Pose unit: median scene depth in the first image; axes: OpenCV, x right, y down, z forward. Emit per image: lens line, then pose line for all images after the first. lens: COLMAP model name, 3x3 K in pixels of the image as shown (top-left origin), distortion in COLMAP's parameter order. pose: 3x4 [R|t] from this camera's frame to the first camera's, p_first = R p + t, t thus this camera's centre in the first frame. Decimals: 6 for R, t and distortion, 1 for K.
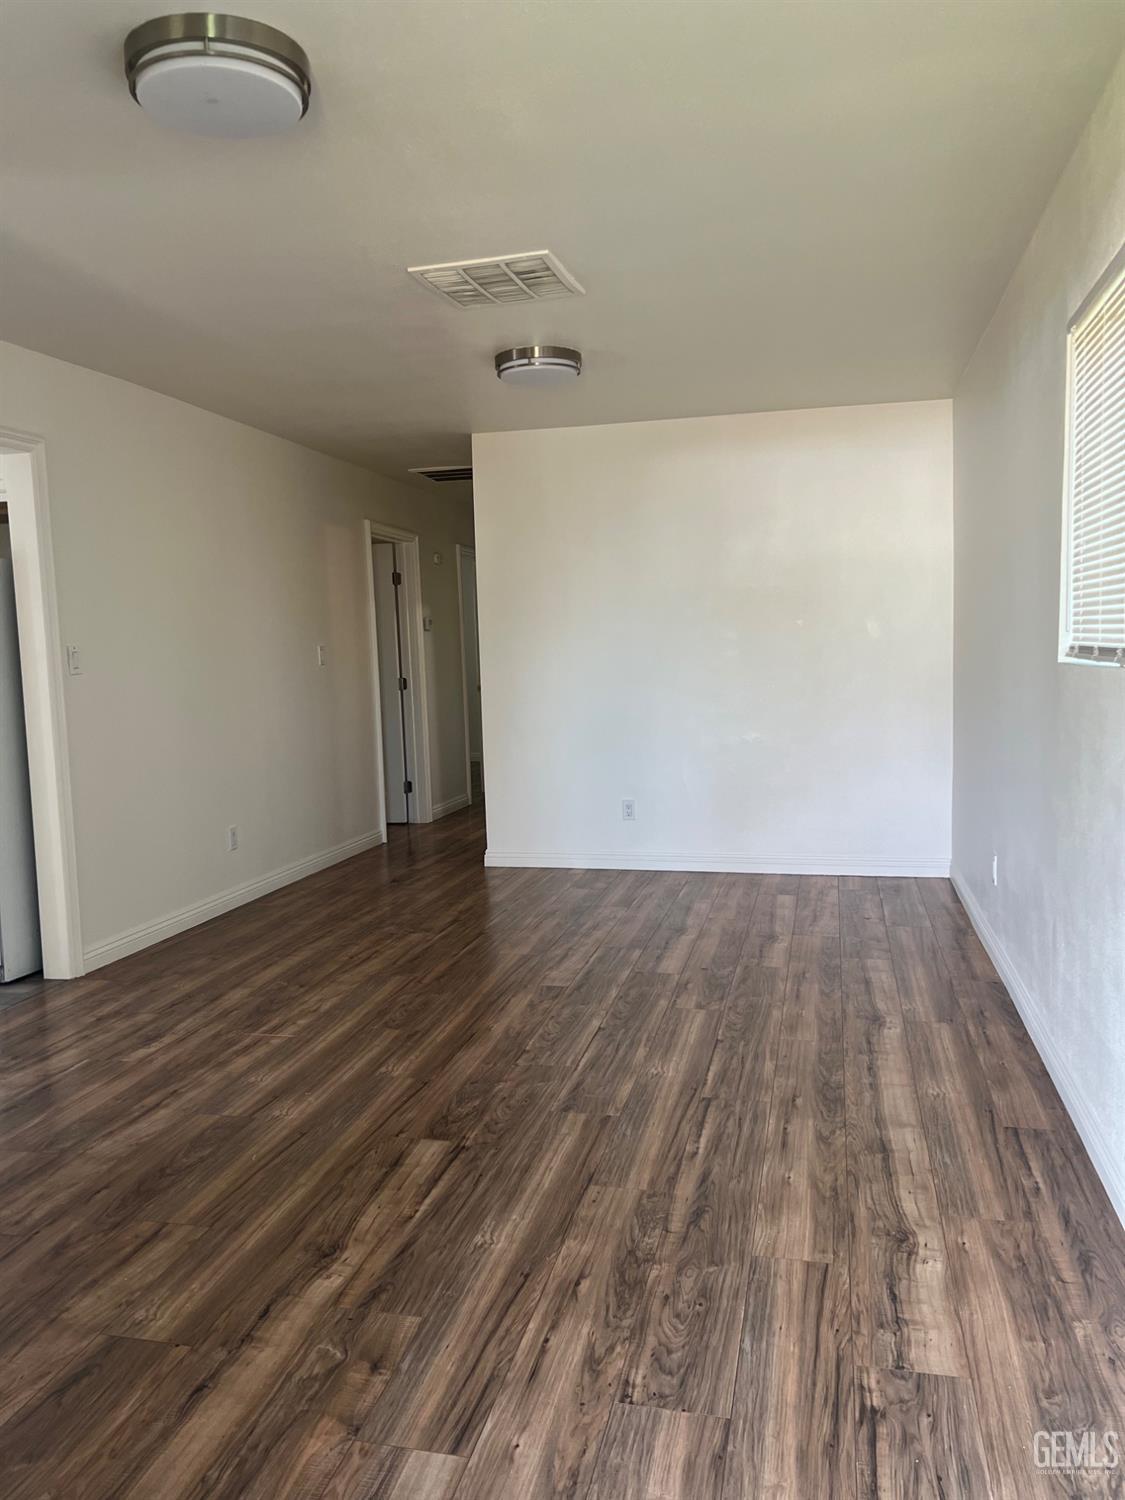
lens RADIAL K [[1134.7, 0, 603.4], [0, 1134.7, 770.1], [0, 0, 1]] dist [0.050344, -0.057505]
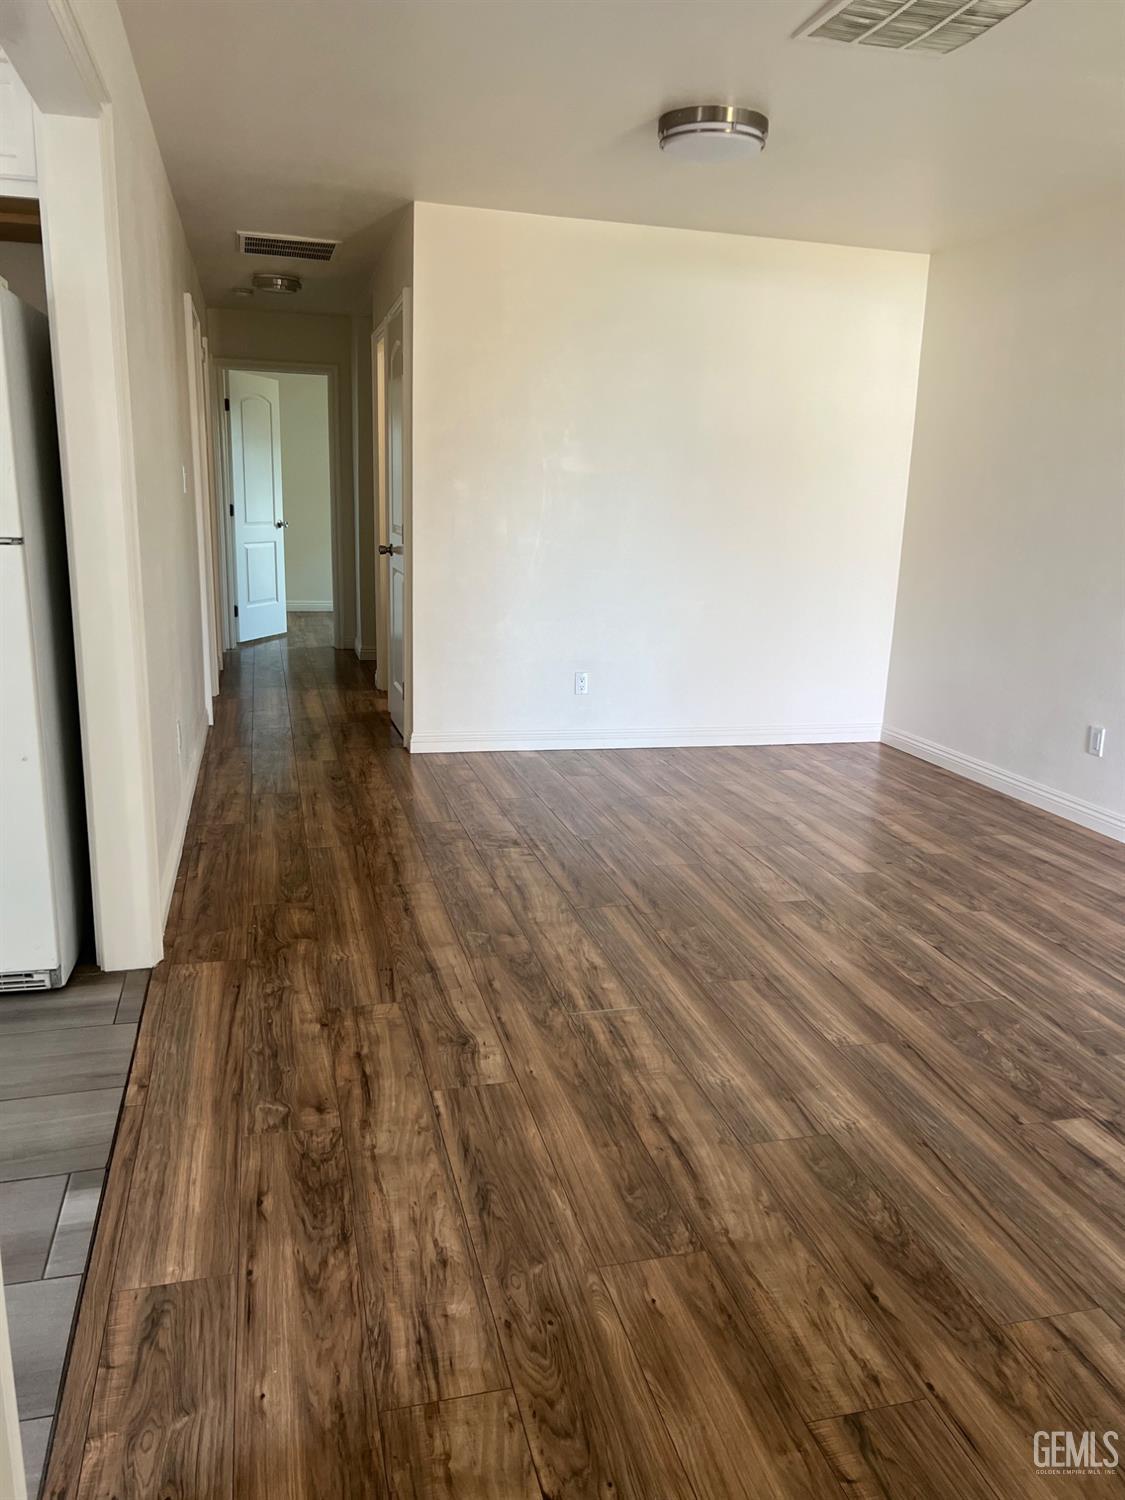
lens RADIAL K [[1134.7, 0, 605.1], [0, 1134.7, 741.2], [0, 0, 1]] dist [0.050344, -0.057505]
pose [[0.882917, -0.042557, 0.467597, -0.584103], [-0.006403, 0.994700, 0.102619, -0.015757], [-0.469486, -0.093598, 0.877965, 0.343647]]
